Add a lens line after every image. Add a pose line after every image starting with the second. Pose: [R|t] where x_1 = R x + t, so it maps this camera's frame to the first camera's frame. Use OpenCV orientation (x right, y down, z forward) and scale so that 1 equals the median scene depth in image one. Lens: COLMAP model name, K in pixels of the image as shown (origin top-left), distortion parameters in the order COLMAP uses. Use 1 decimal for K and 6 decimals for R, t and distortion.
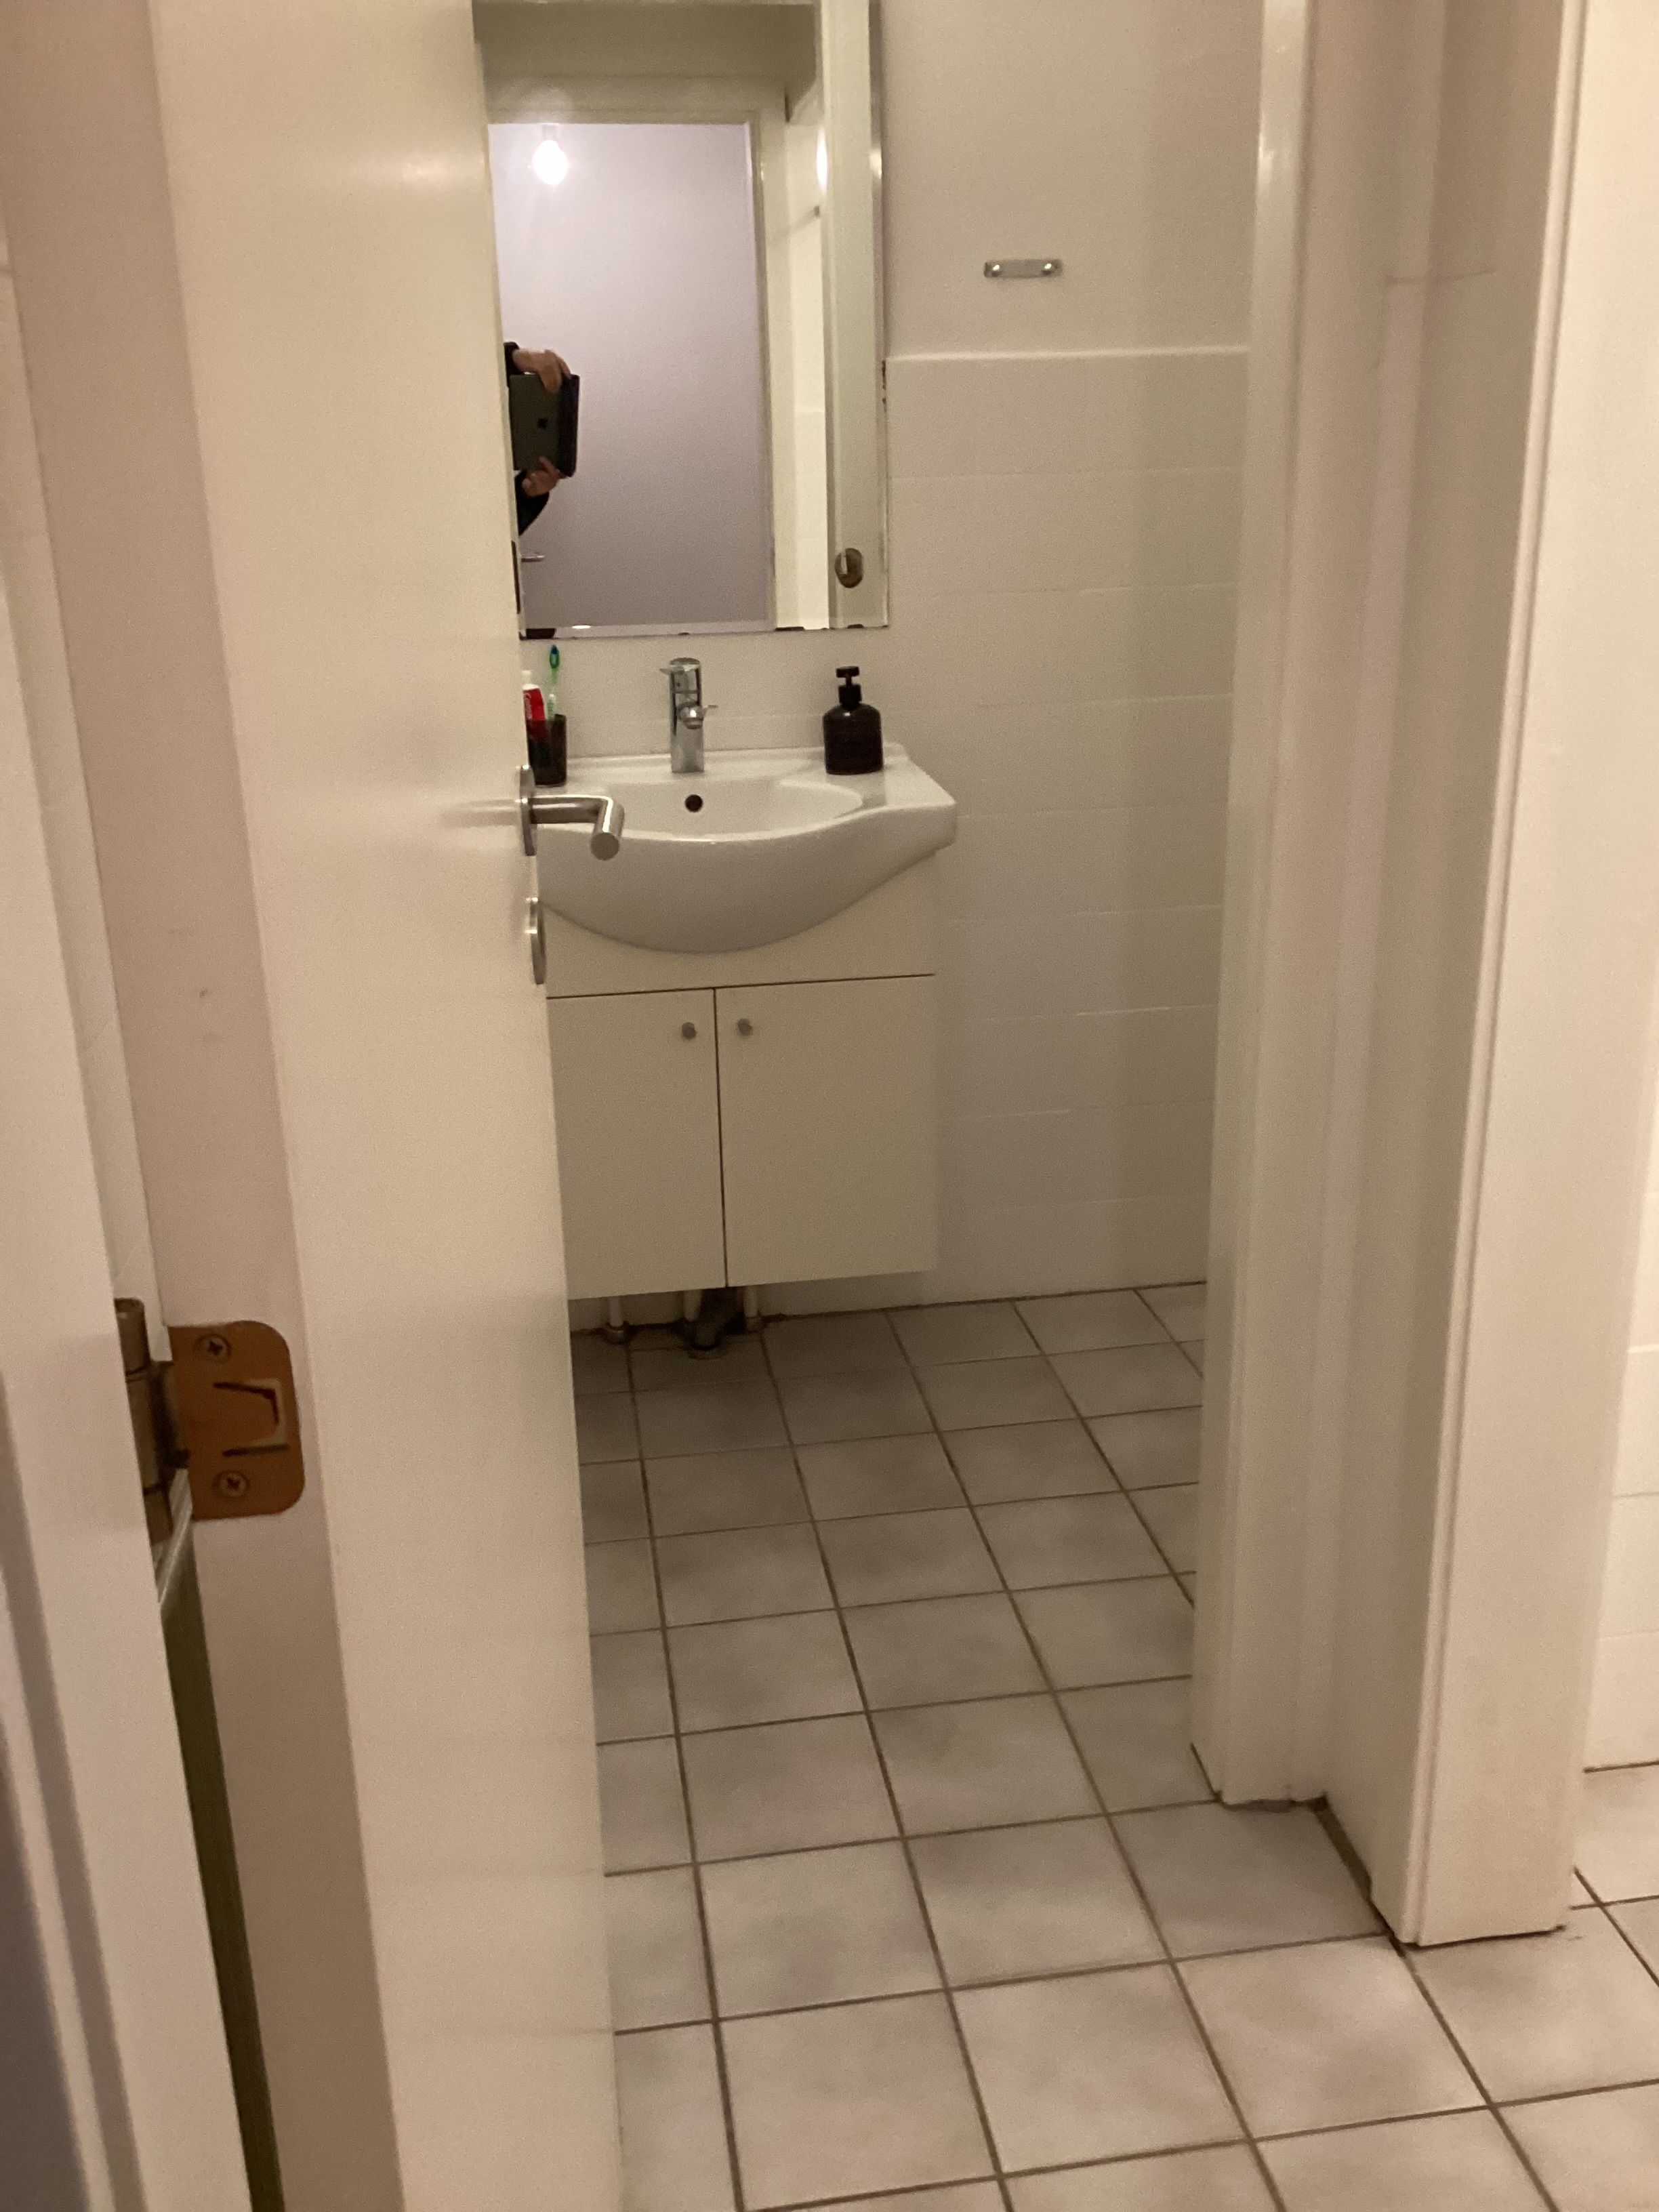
lens RADIAL K [[2001.2, 0, 831.6], [0, 2001.2, 1106.4], [0, 0, 1]] dist [0.036450, 0.000000]
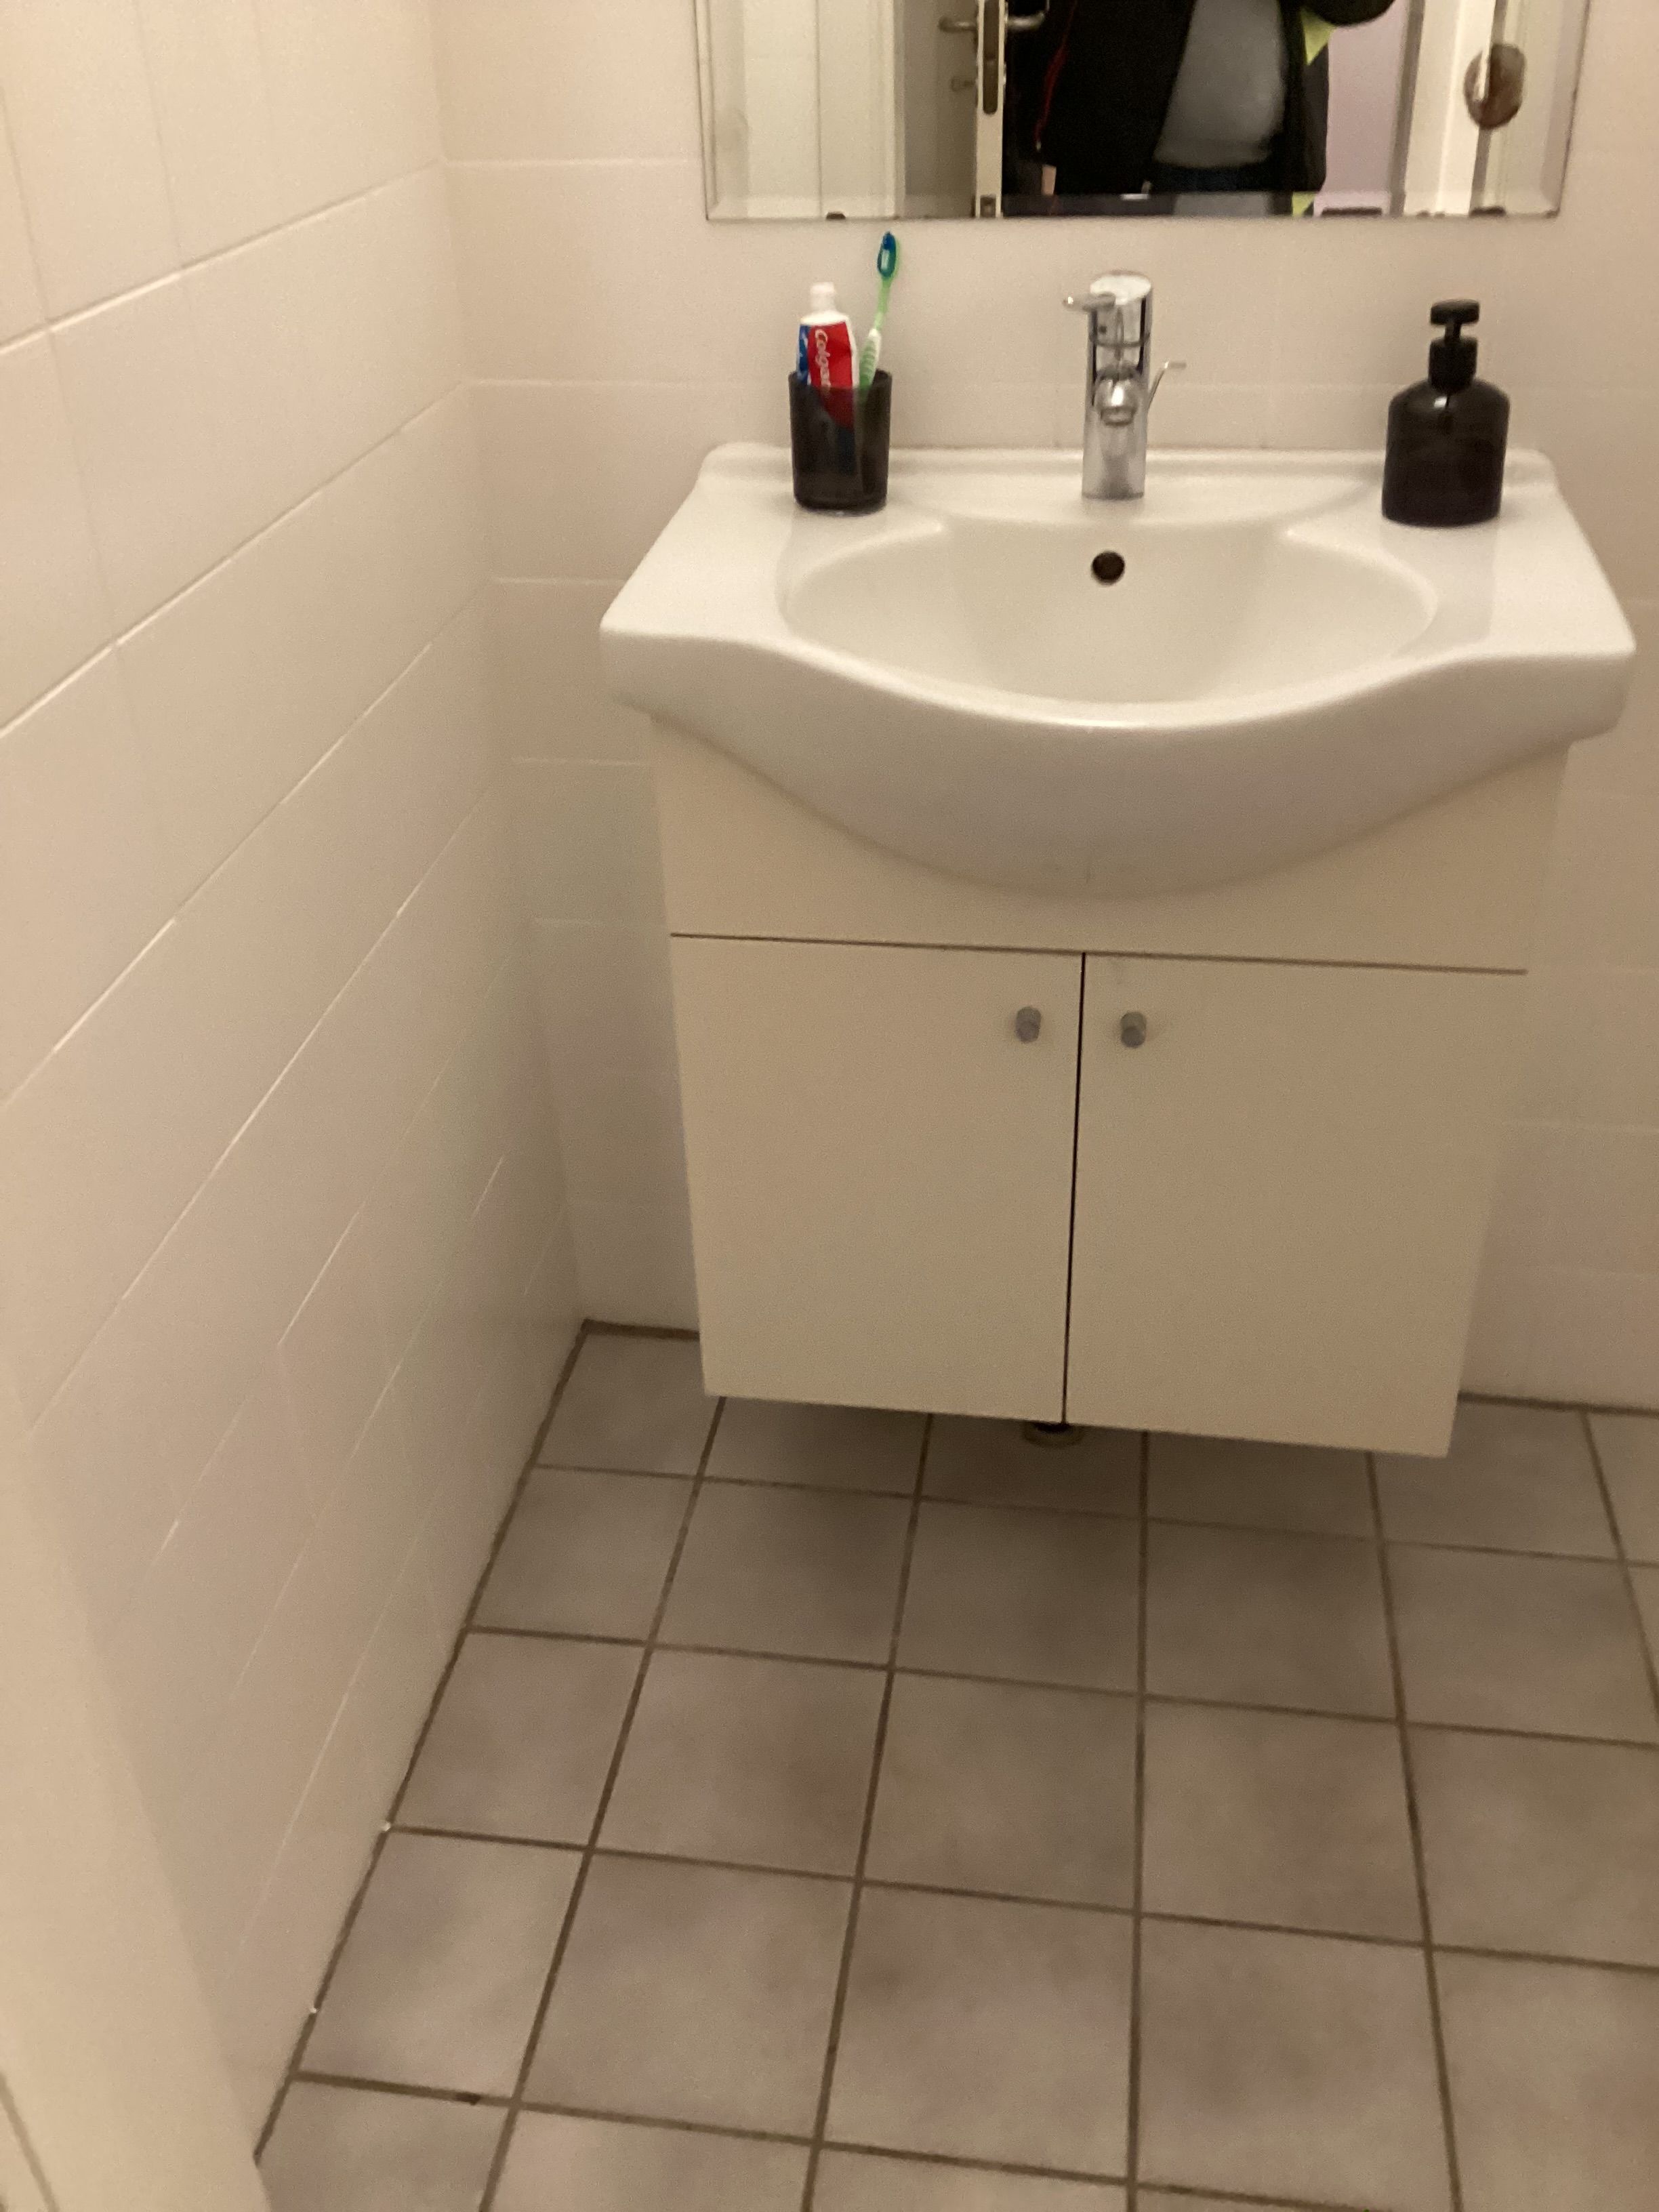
lens RADIAL K [[2001.2, 0, 850.1], [0, 2001.2, 1037.4], [0, 0, 1]] dist [0.036450, 0.000000]
pose [[0.955797, 0.150699, -0.252472, 0.018288], [-0.090267, 0.967594, 0.235825, -0.149405], [0.279829, -0.202611, 0.938427, 0.458374]]
